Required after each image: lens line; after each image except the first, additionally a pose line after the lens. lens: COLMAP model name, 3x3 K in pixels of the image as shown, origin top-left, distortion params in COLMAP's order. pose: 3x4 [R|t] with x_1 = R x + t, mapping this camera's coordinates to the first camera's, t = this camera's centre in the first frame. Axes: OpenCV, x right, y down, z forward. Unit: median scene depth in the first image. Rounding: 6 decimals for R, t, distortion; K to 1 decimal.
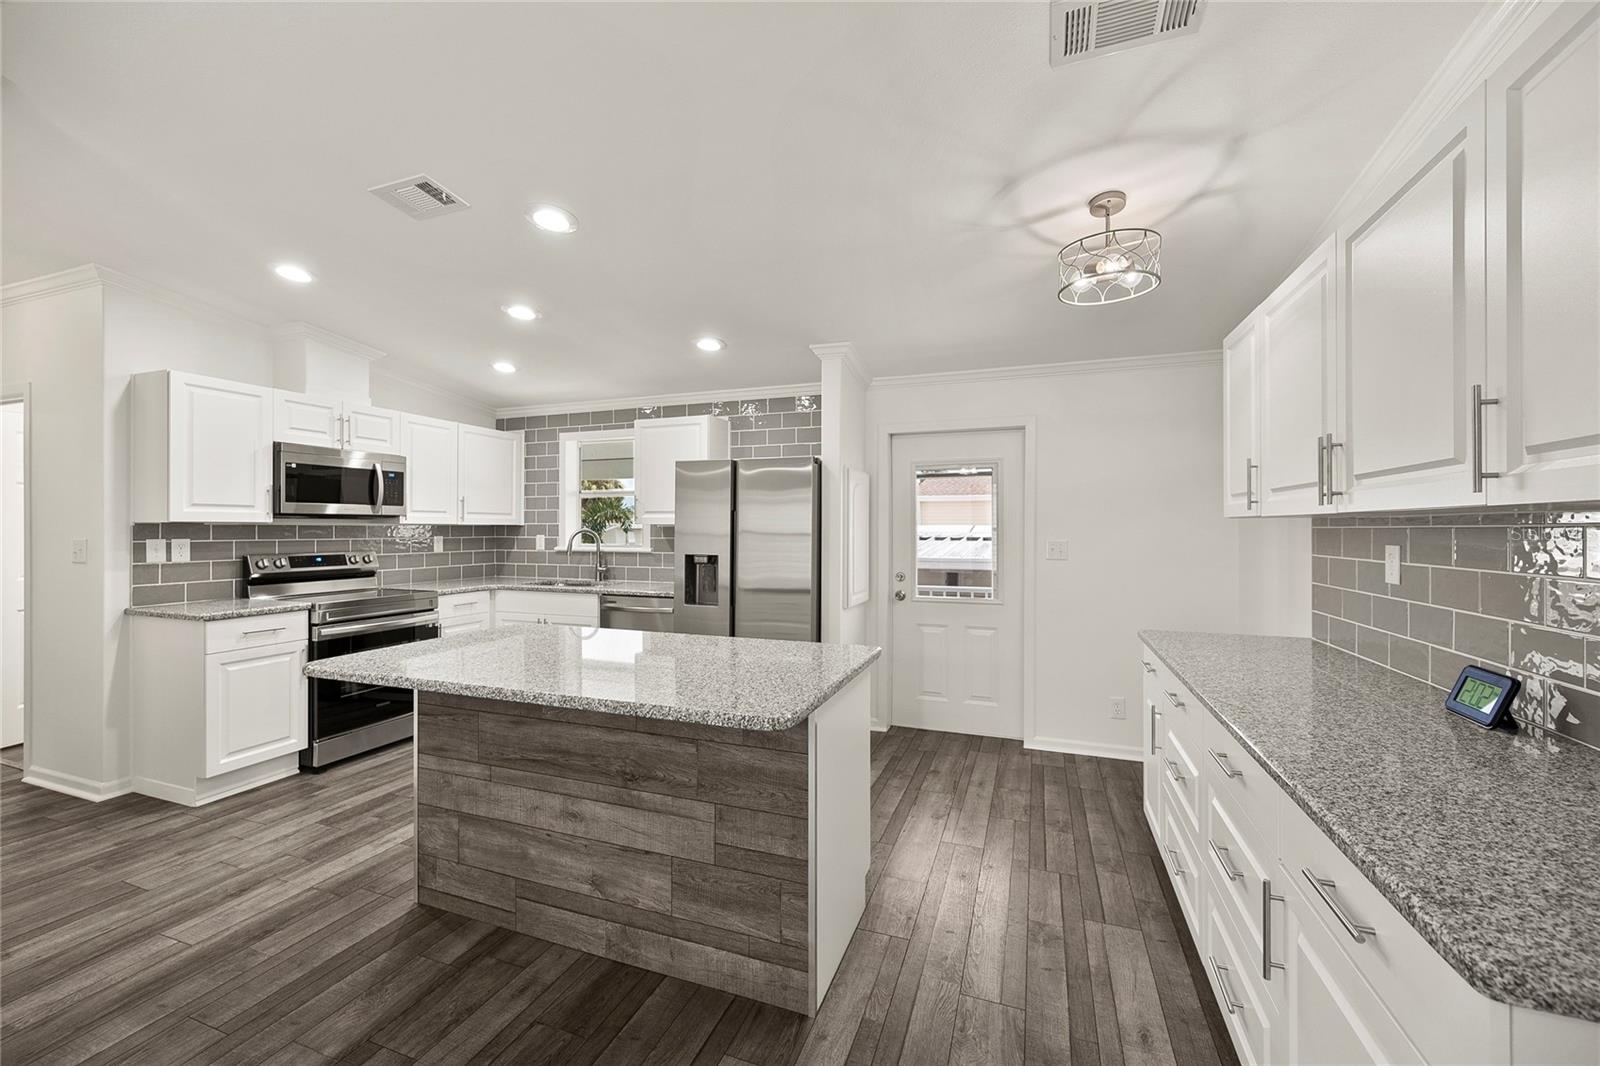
lens RADIAL K [[634.0, 0, 799.0], [0, 634.0, 527.9], [0, 0, 1]] dist [0.003405, -0.000088]
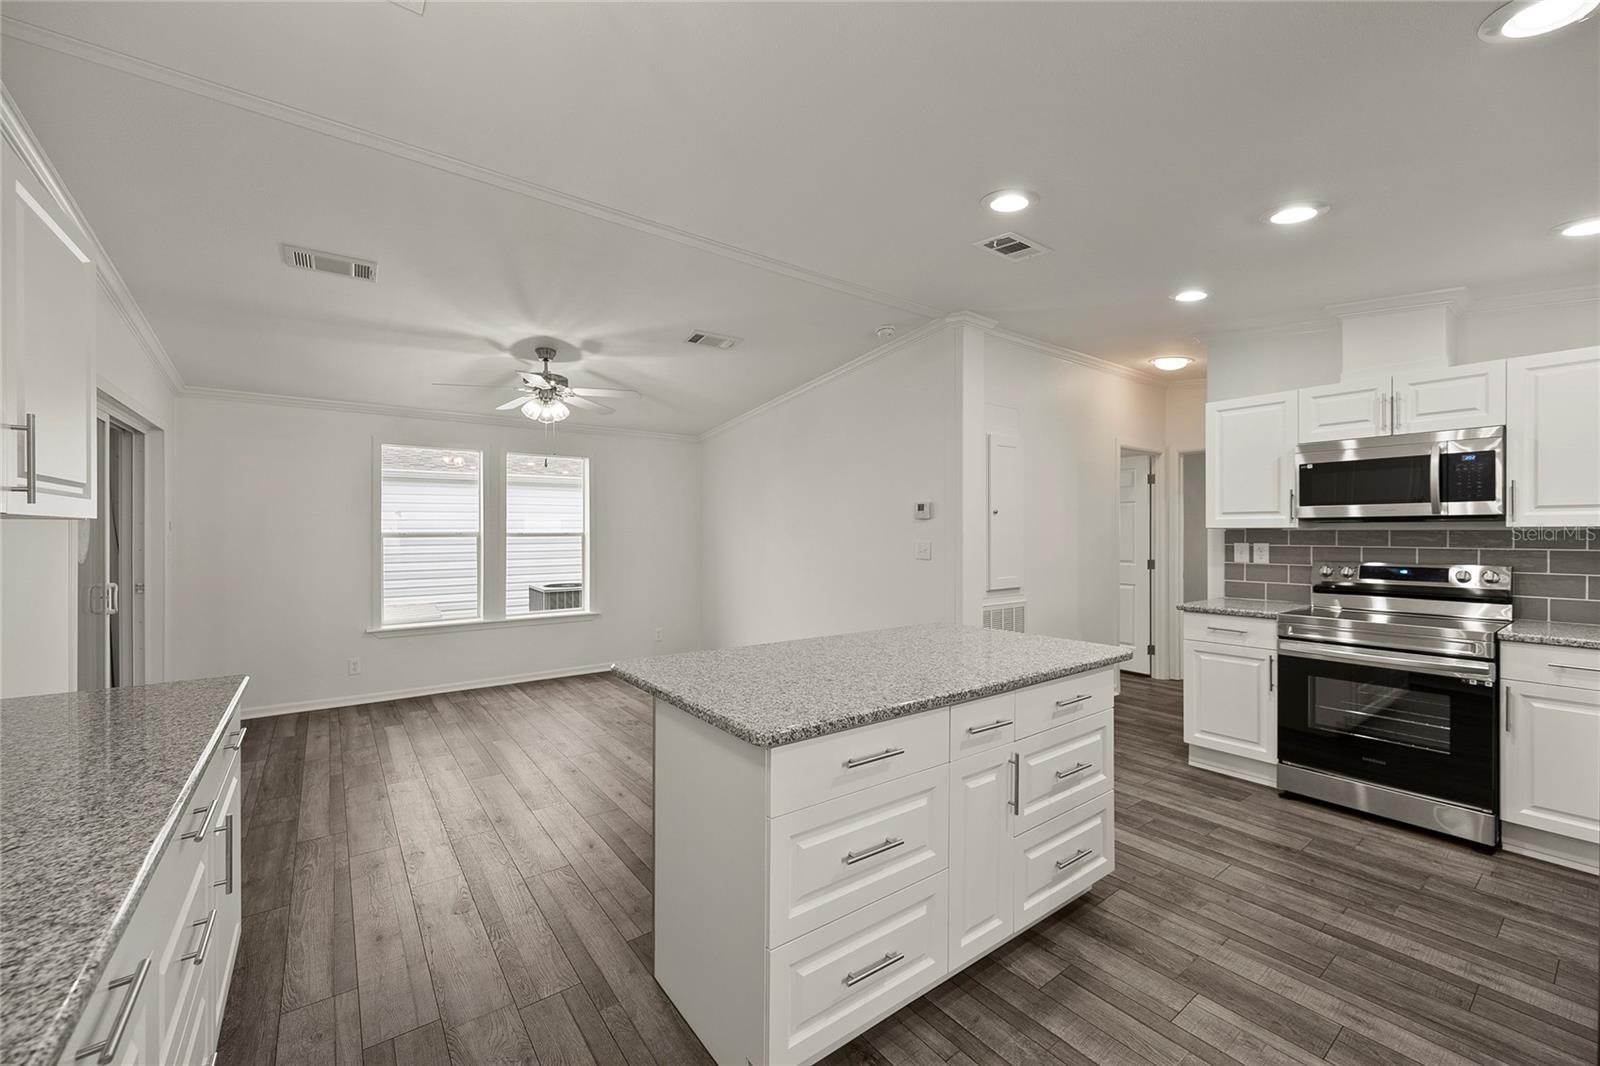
lens RADIAL K [[636.9, 0, 795.9], [0, 636.9, 533.7], [0, 0, 1]] dist [0.001949, 0.000194]
pose [[-0.541843, 0.001888, -0.840478, 0.416607], [0.000655, 0.999998, 0.001824, -0.002058], [0.840480, 0.000438, -0.541843, 0.909800]]
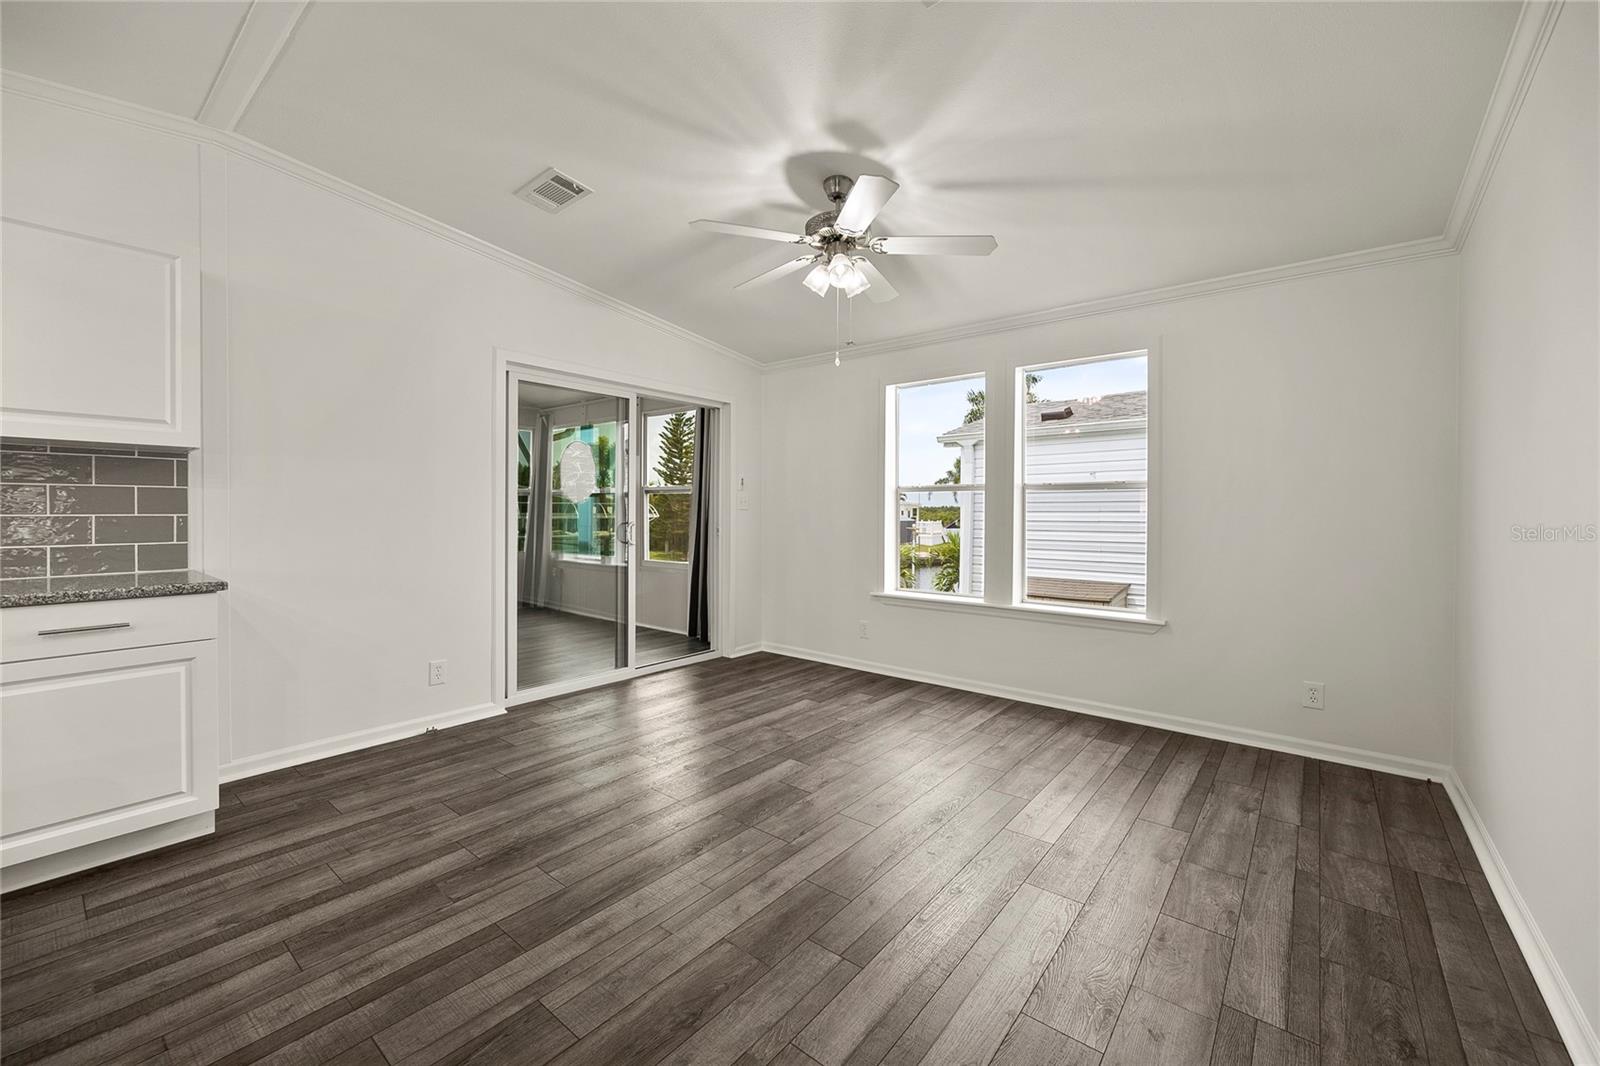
lens RADIAL K [[638.5, 0, 798.8], [0, 638.5, 510.7], [0, 0, 1]] dist [0.003135, 0.000116]
pose [[-0.947834, -0.007466, 0.318676, -0.548389], [-0.007444, 0.999971, 0.001288, 0.050434], [-0.318676, -0.001152, -0.947863, 0.606898]]
